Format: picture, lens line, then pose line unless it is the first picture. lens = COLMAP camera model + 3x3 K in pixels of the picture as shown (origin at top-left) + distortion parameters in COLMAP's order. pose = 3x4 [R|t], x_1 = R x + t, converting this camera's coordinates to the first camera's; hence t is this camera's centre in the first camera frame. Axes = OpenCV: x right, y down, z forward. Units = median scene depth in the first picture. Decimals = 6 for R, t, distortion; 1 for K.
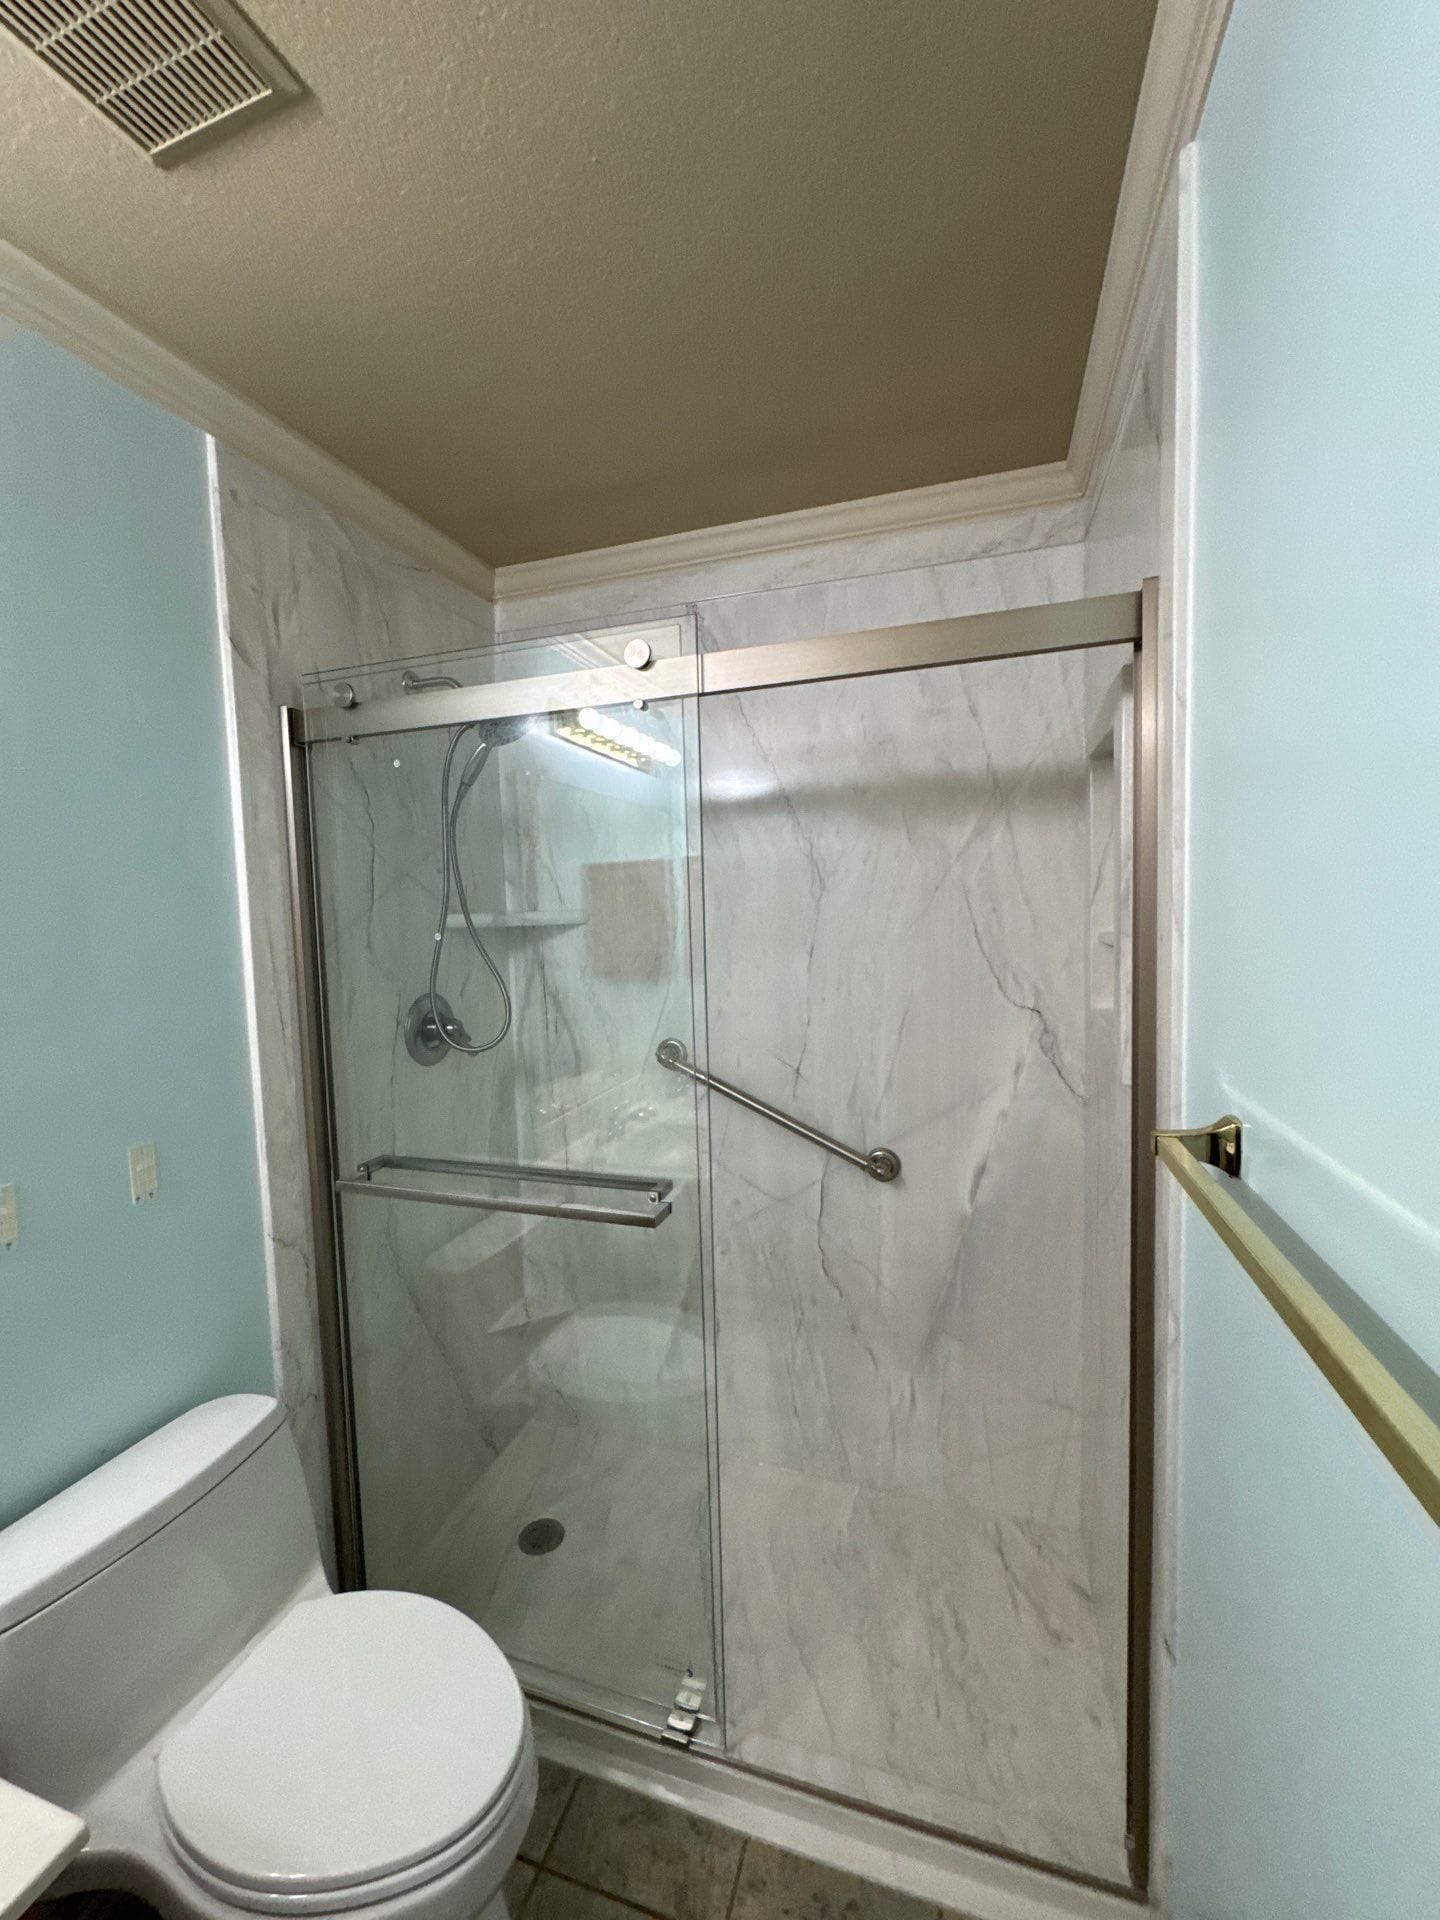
lens RADIAL K [[773.9, 0, 716.5], [0, 773.9, 962.7], [0, 0, 1]] dist [-0.004614, 0.000655]
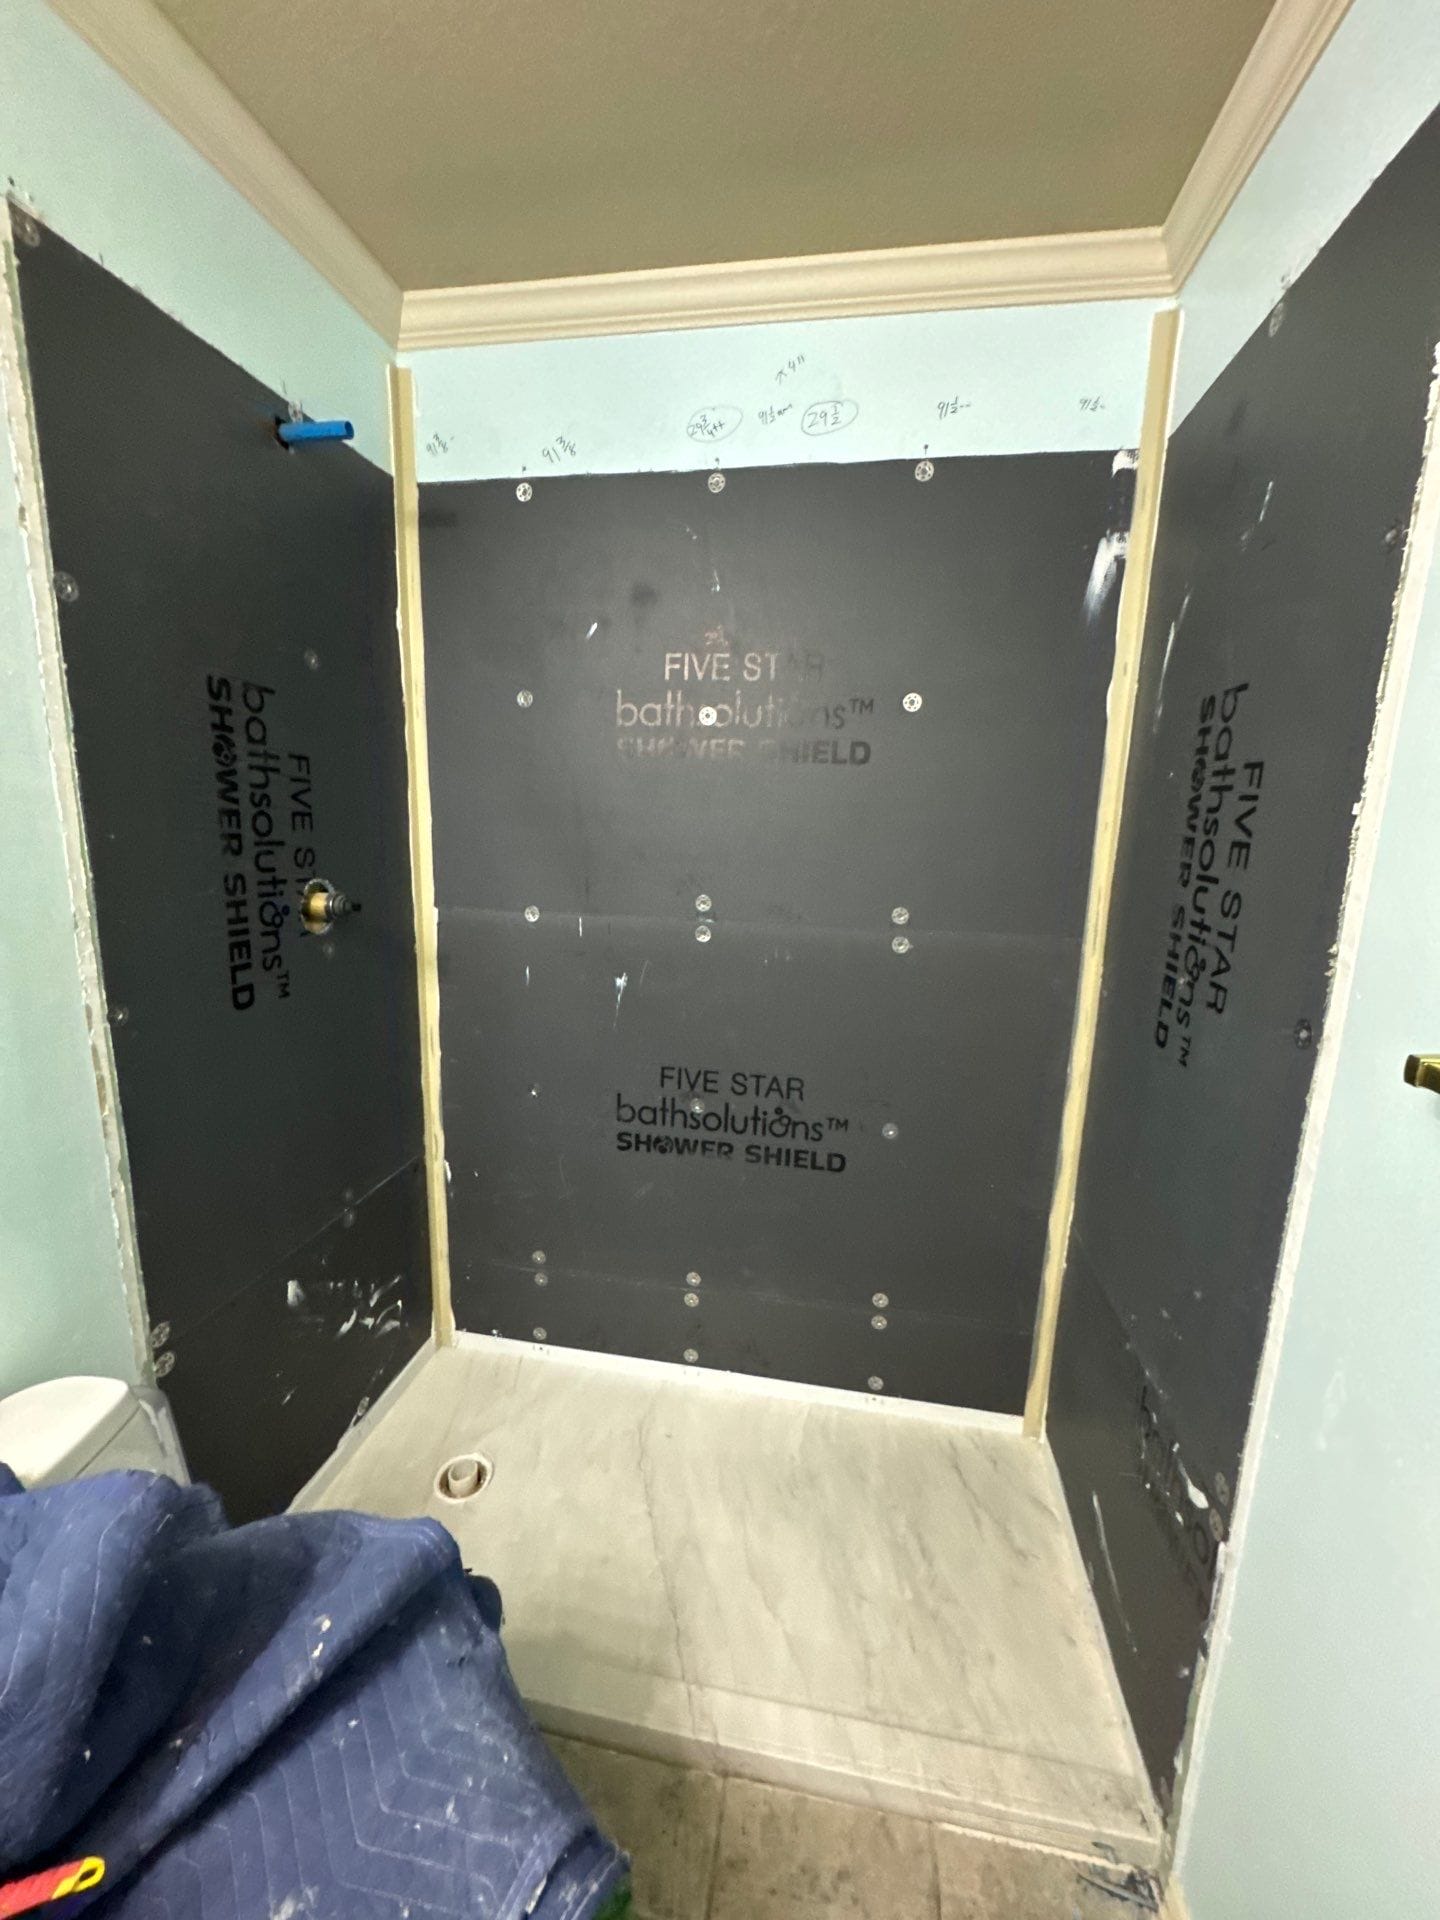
lens RADIAL K [[773.9, 0, 720.1], [0, 773.9, 966.1], [0, 0, 1]] dist [-0.004614, 0.000655]
pose [[0.988571, 0.028615, 0.148019, -0.095318], [-0.046793, 0.991570, 0.120830, 0.035781], [-0.143313, -0.126375, 0.981576, 0.182247]]
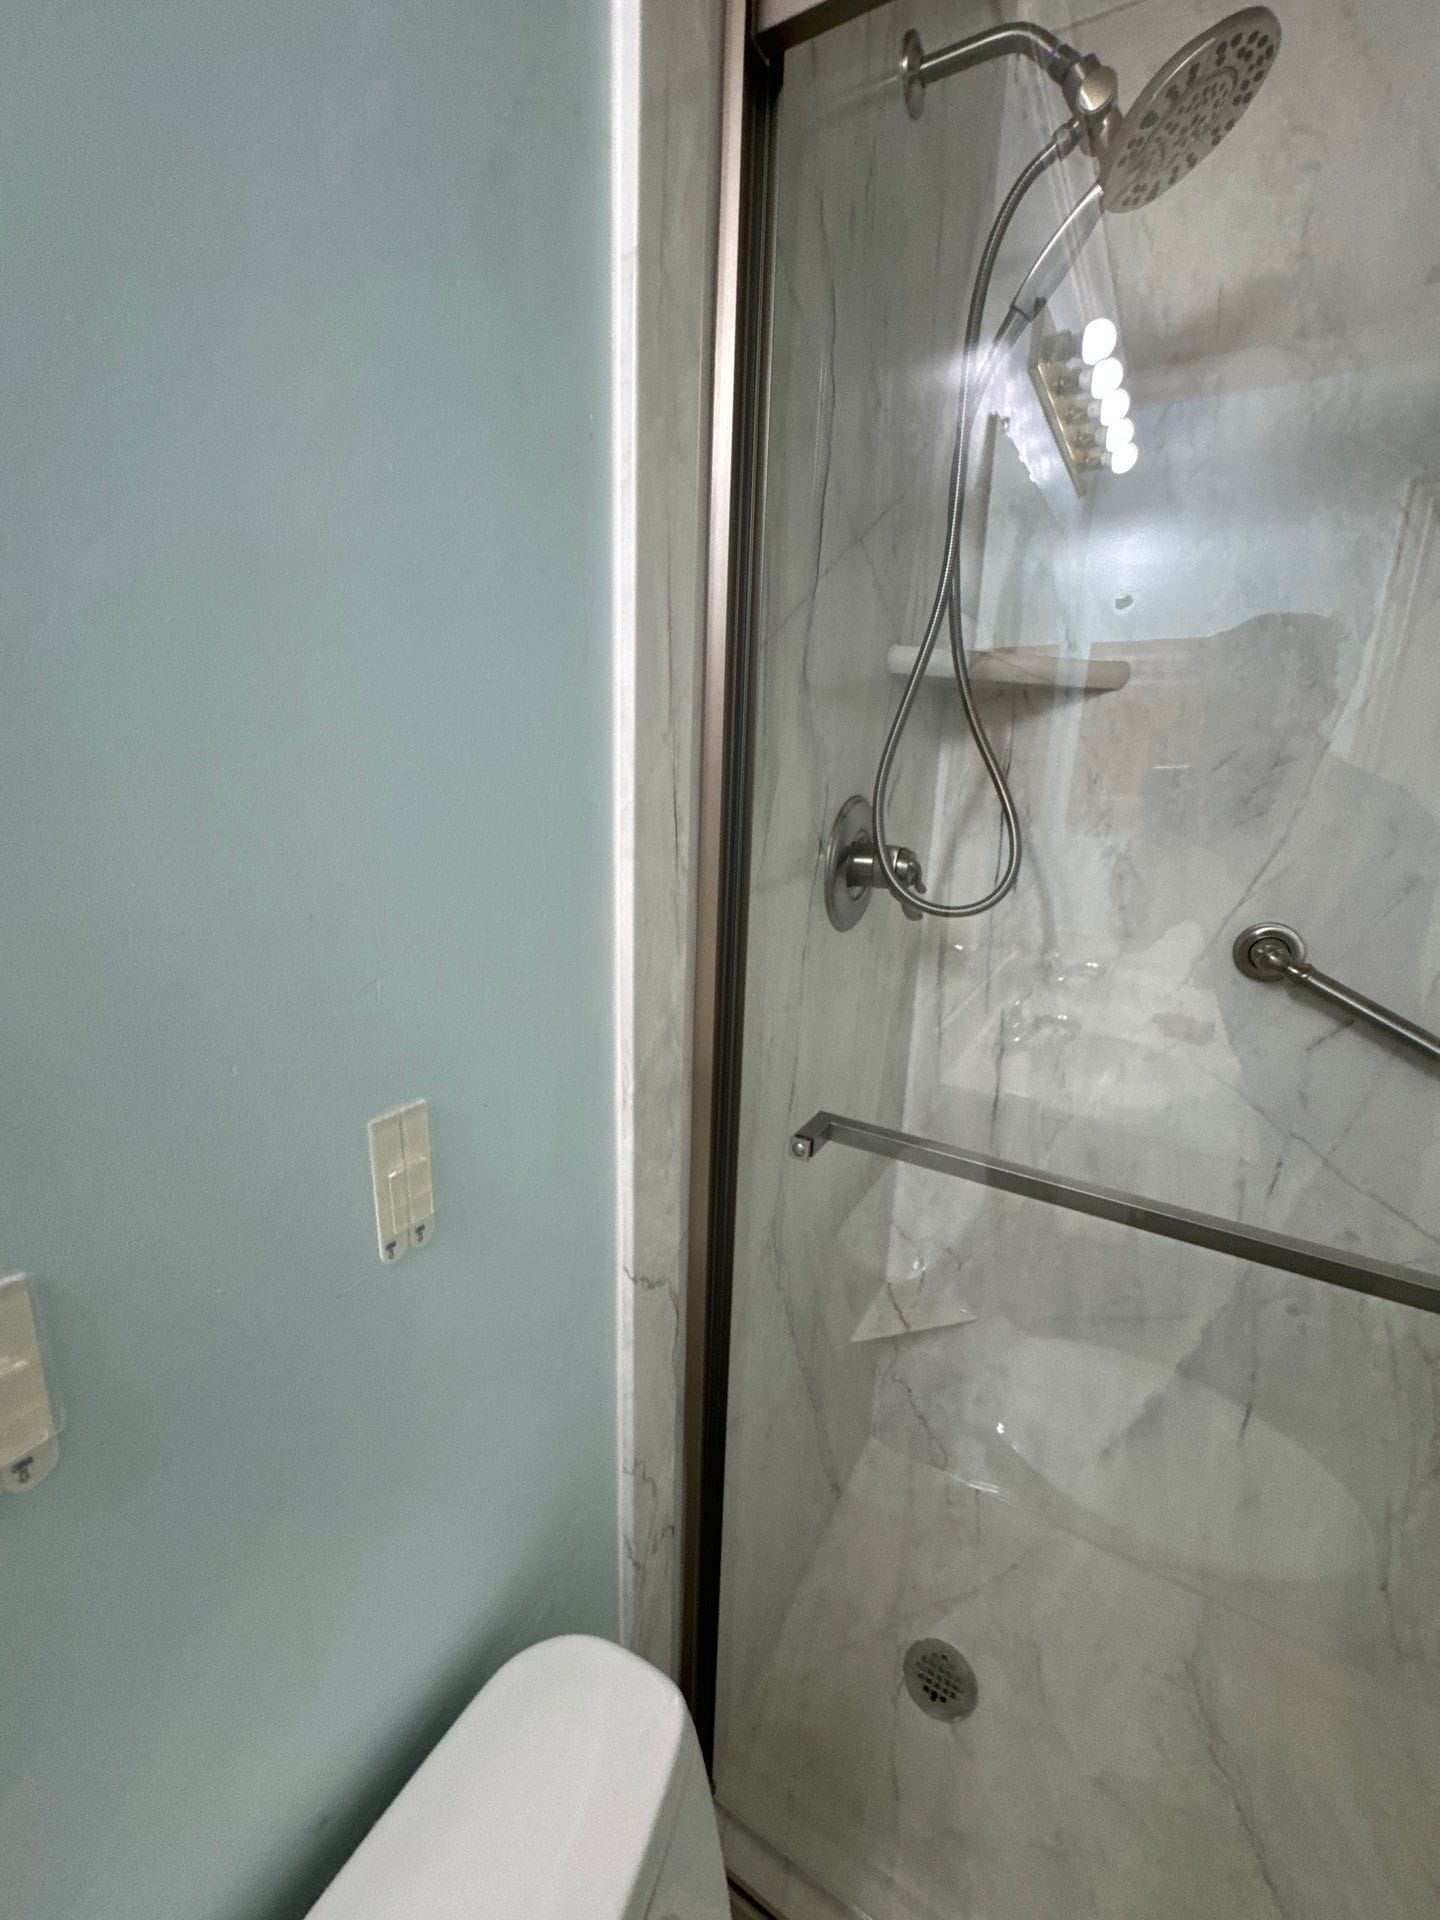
lens RADIAL K [[773.9, 0, 716.9], [0, 773.9, 950.8], [0, 0, 1]] dist [-0.004614, 0.000655]
pose [[0.975965, 0.103878, -0.191579, -0.398971], [-0.069650, 0.981660, 0.177459, 0.064029], [0.206500, -0.159850, 0.965301, 0.513976]]
